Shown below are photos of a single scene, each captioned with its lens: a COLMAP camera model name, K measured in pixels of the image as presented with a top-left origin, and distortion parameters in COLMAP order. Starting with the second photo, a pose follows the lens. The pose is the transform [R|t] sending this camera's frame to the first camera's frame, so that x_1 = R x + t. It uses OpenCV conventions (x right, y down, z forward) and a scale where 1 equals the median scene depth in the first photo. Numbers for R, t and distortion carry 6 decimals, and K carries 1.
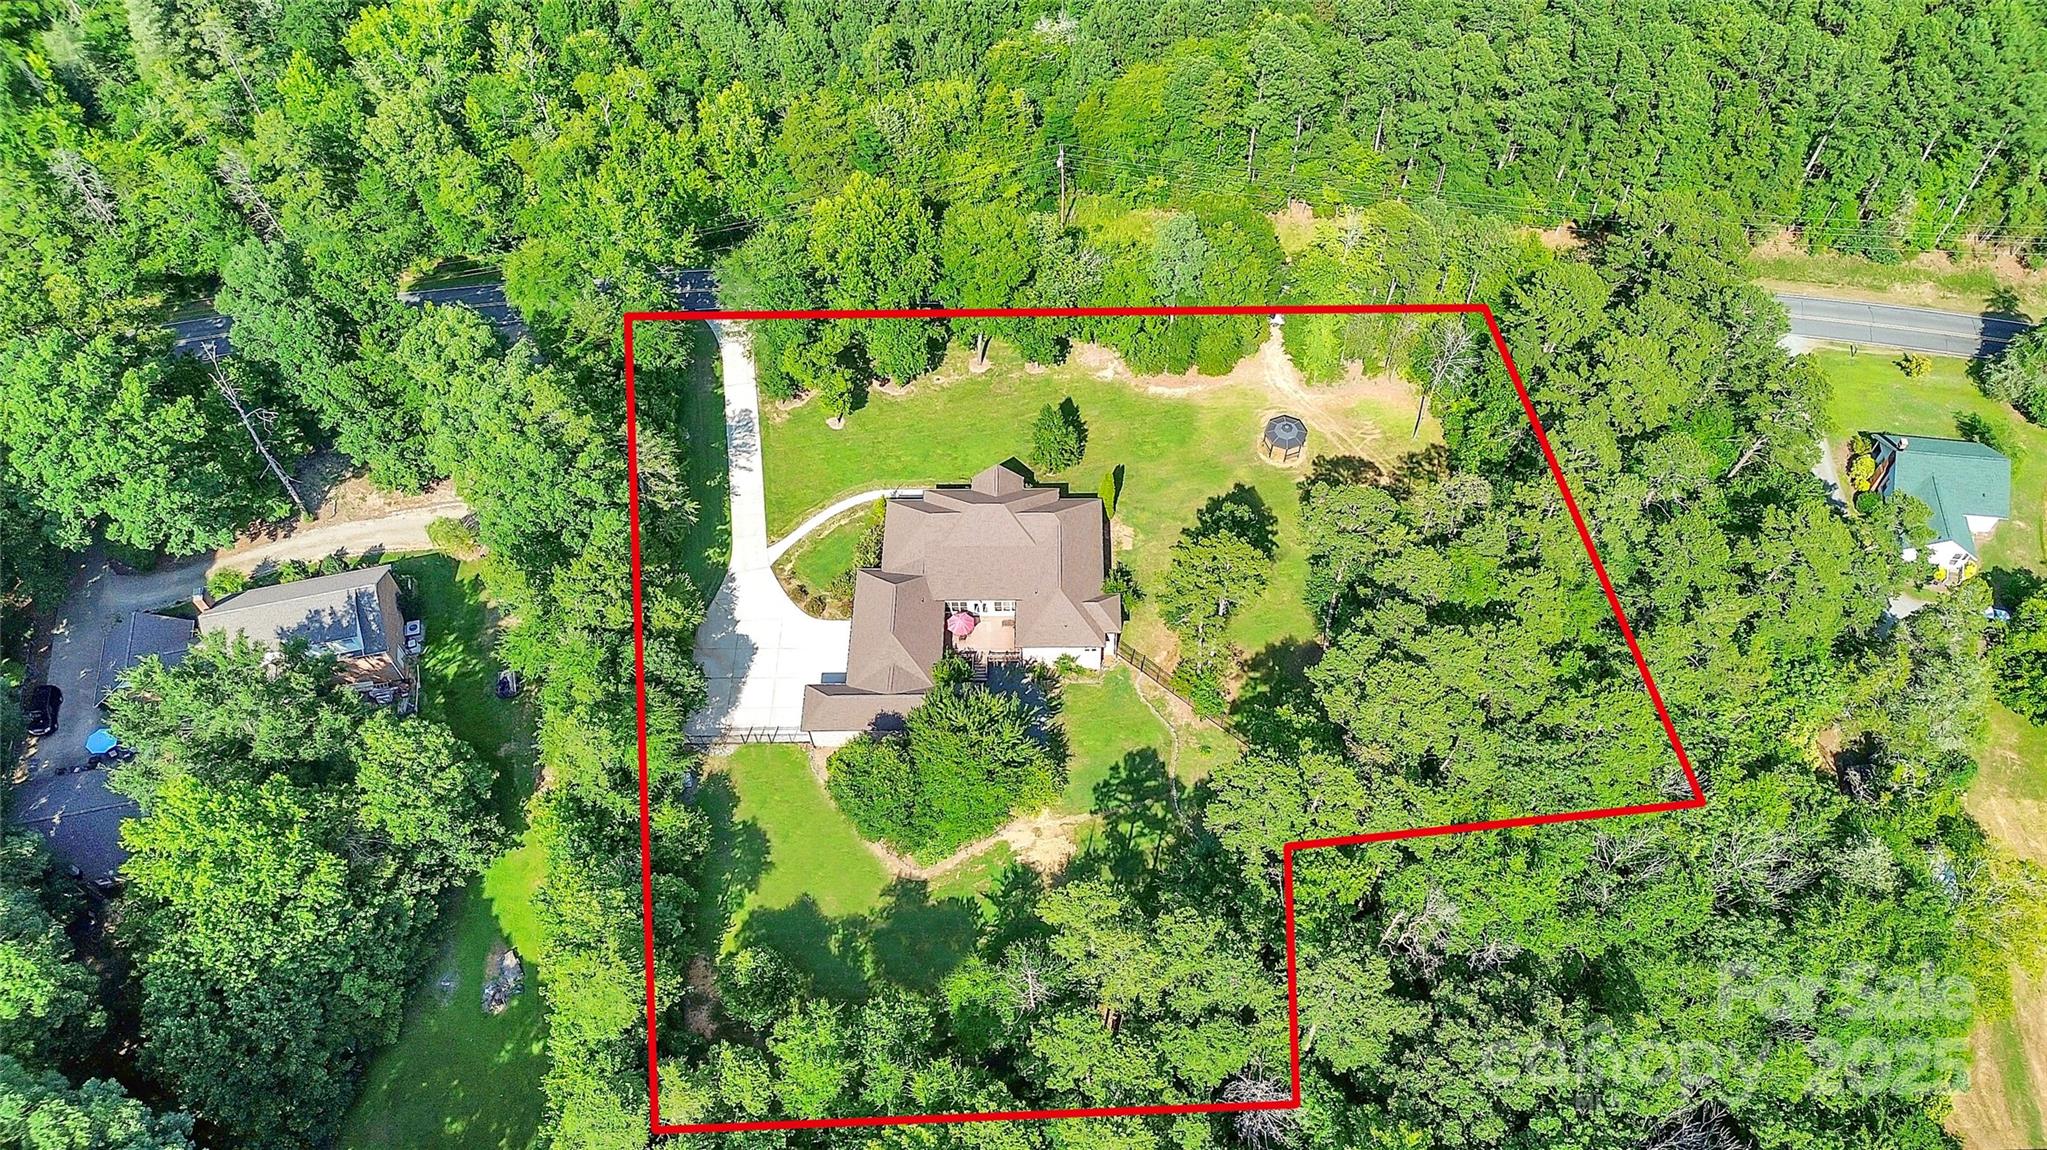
lens RADIAL K [[1452.5, 0, 1038.2], [0, 1452.5, 570.2], [0, 0, 1]] dist [0.030483, -0.001031]
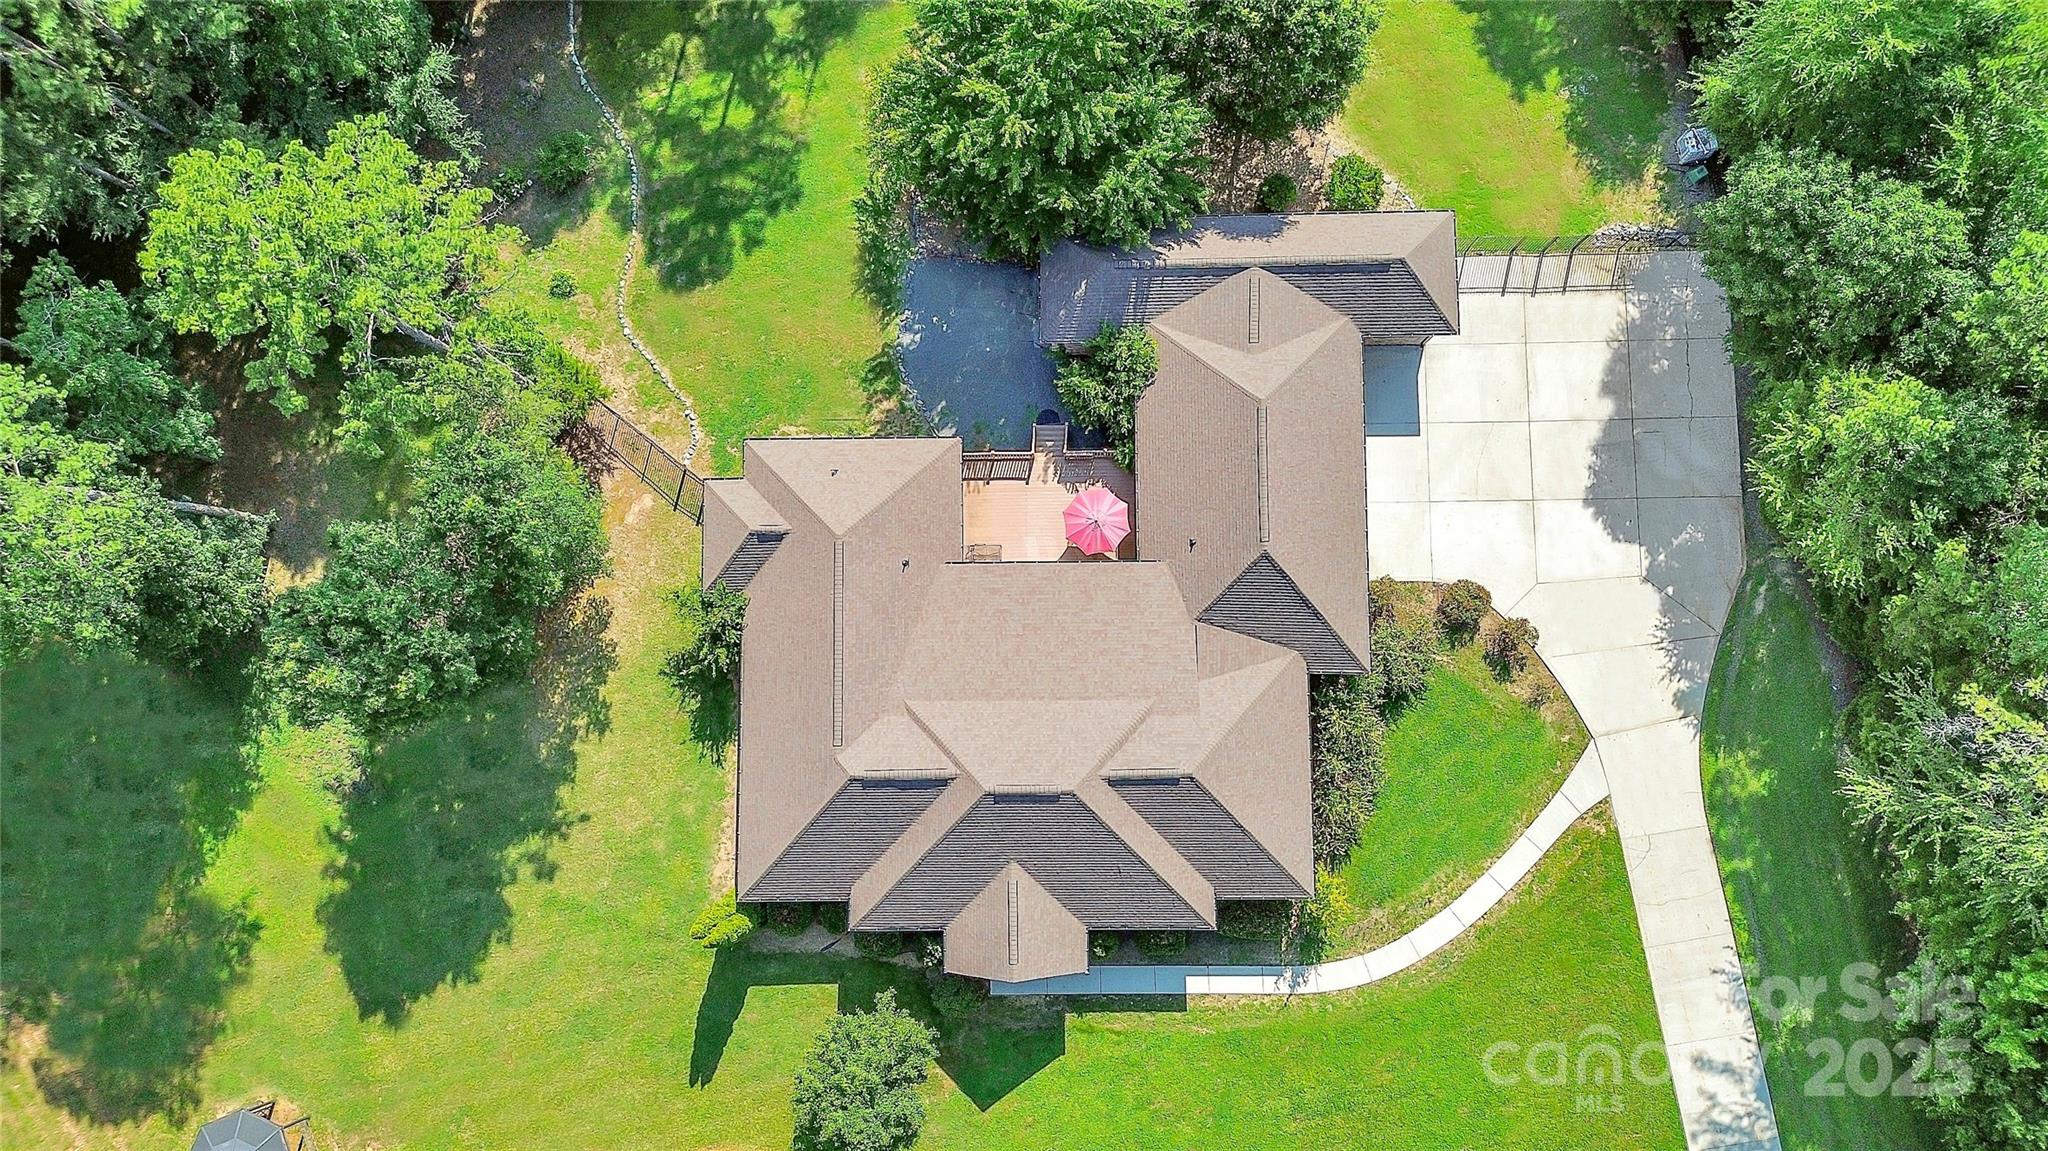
lens RADIAL K [[1453.2, 0, 1038.8], [0, 1453.2, 570.7], [0, 0, 1]] dist [0.030483, -0.001031]
pose [[-0.999215, 0.018085, 0.035245, -0.050519], [0.008907, -0.764351, 0.644739, -0.233742], [0.038599, 0.644547, 0.763590, 0.686441]]
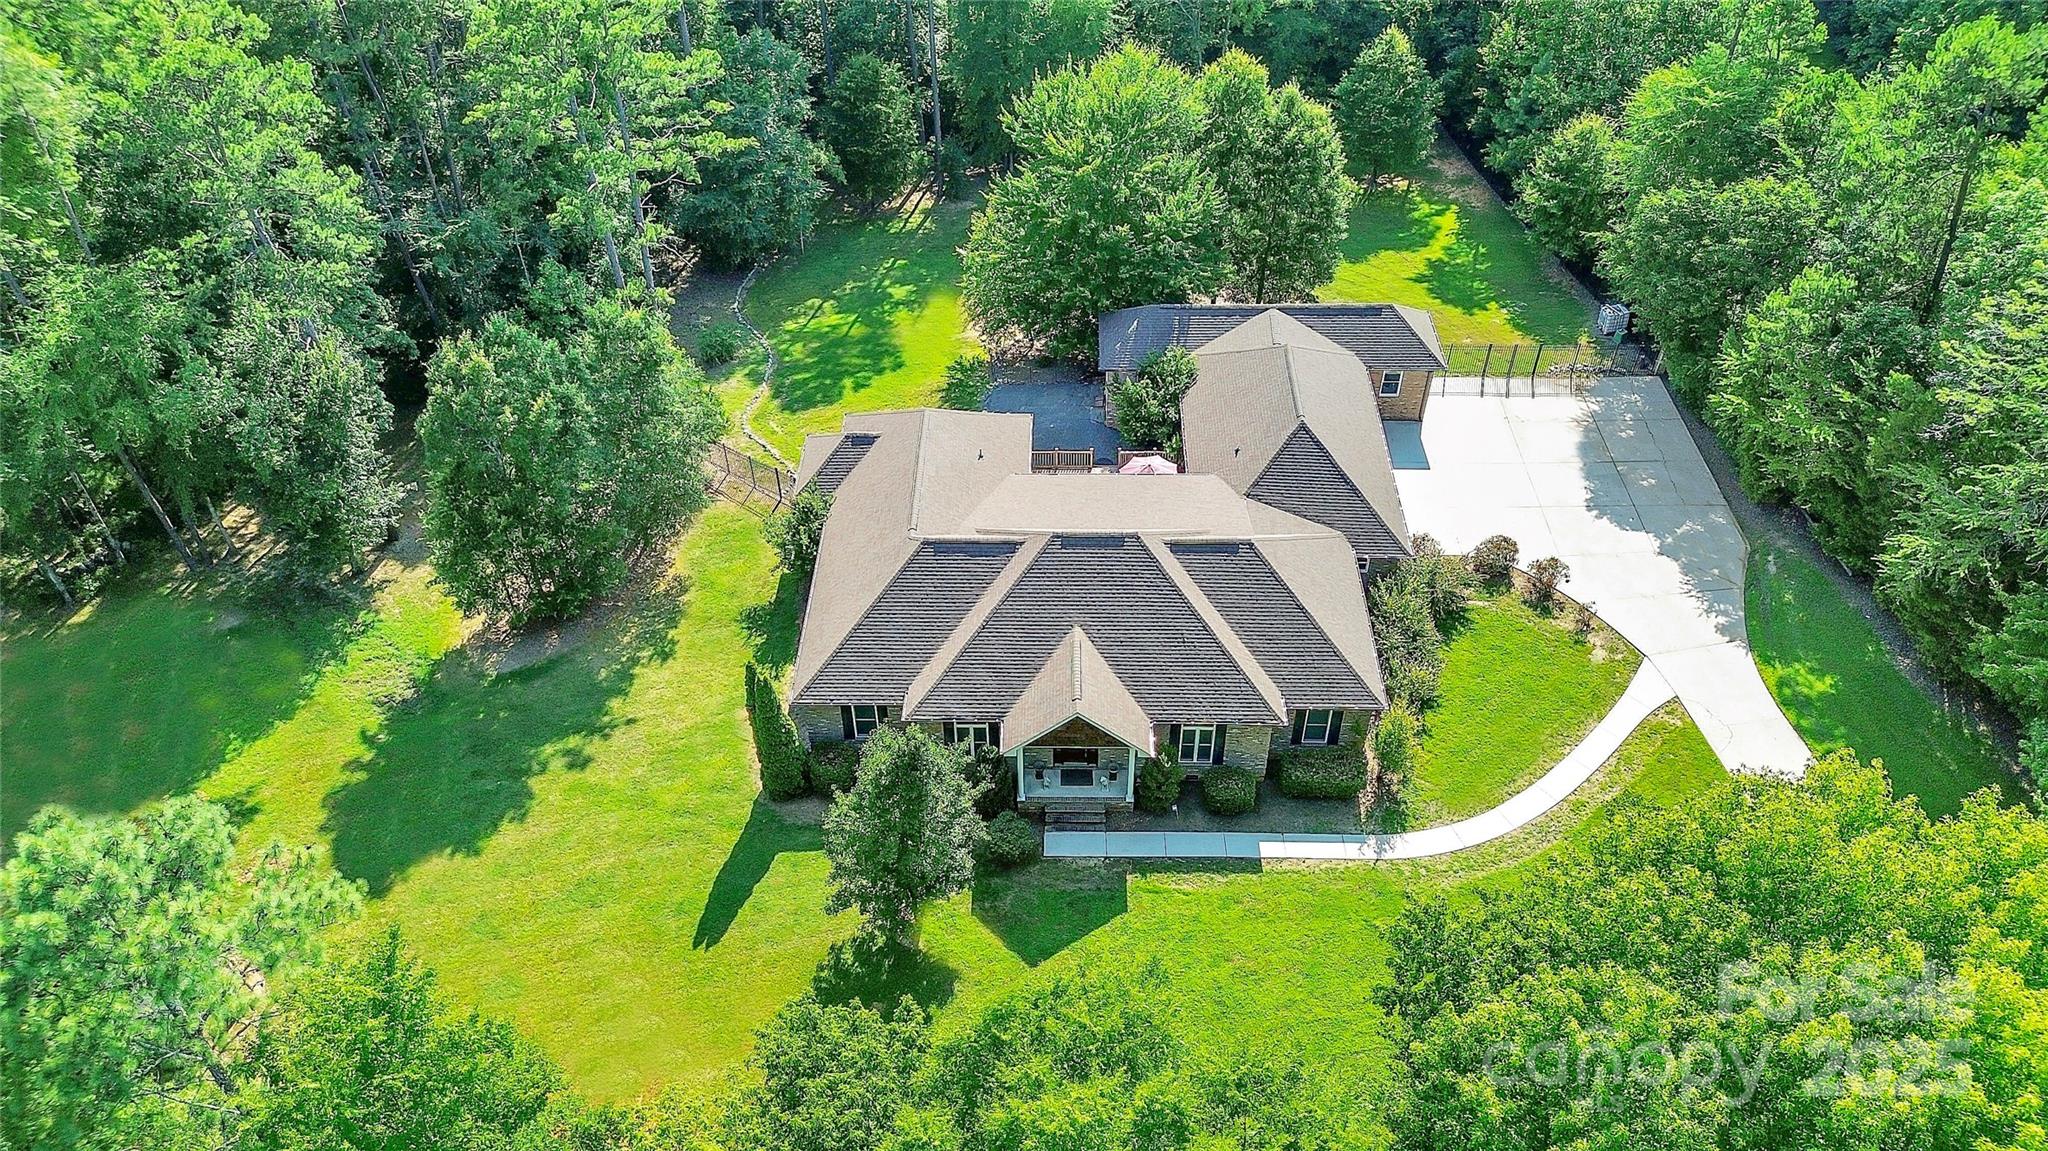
lens RADIAL K [[1453.2, 0, 1038.8], [0, 1453.2, 570.7], [0, 0, 1]] dist [0.030483, -0.001031]
pose [[-0.999508, 0.012355, 0.028833, -0.030573], [0.026817, -0.140289, 0.989747, -0.416541], [0.016273, 0.990033, 0.139889, 0.952855]]
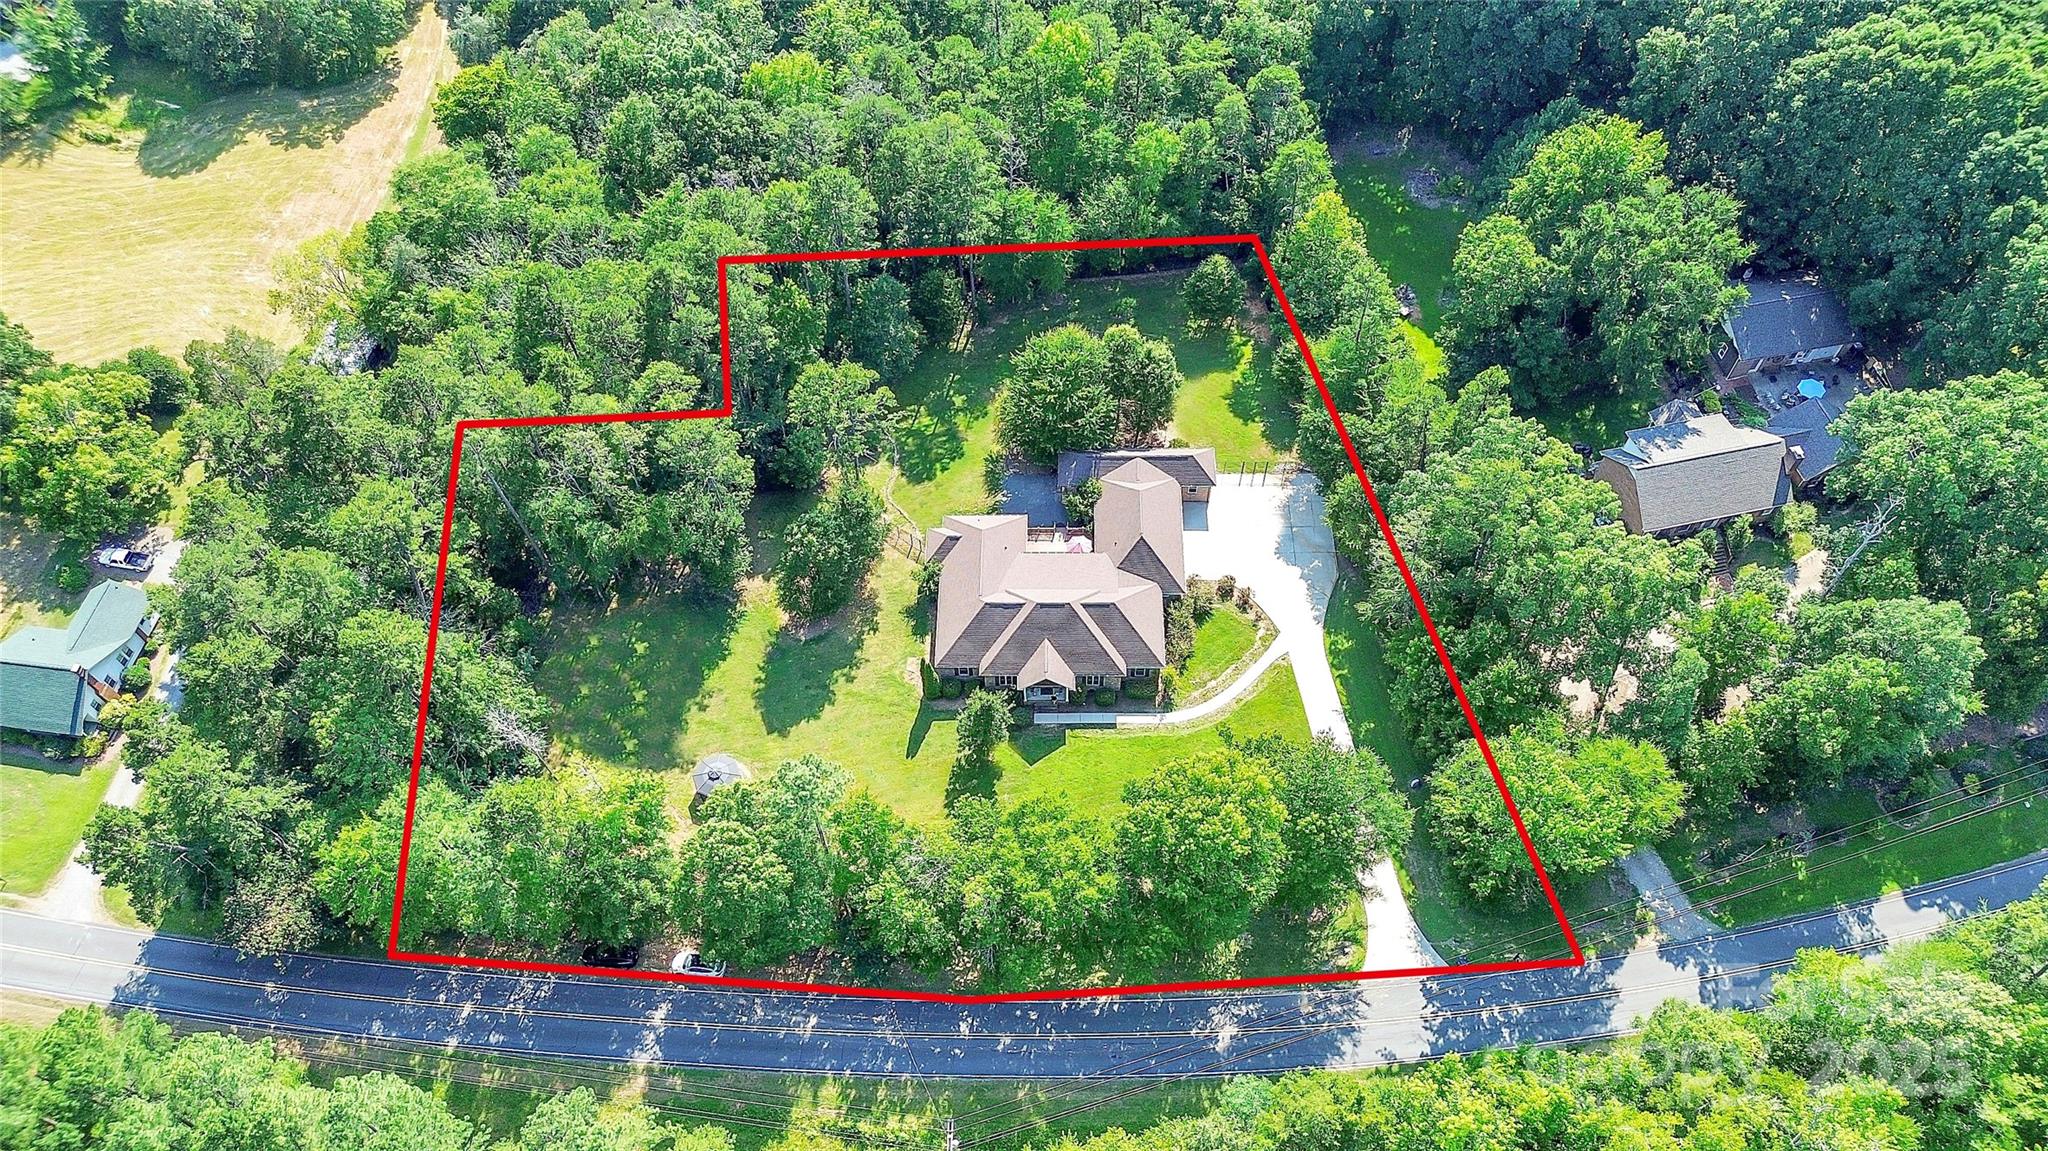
lens RADIAL K [[1440.3, 0, 1024.0], [0, 1440.3, 575.5], [0, 0, 1]] dist [0.020703, -0.001376]
pose [[-0.999278, 0.013764, 0.035398, -0.049188], [0.027777, -0.370769, 0.928310, -0.922960], [0.025902, 0.928623, 0.370119, 0.625869]]
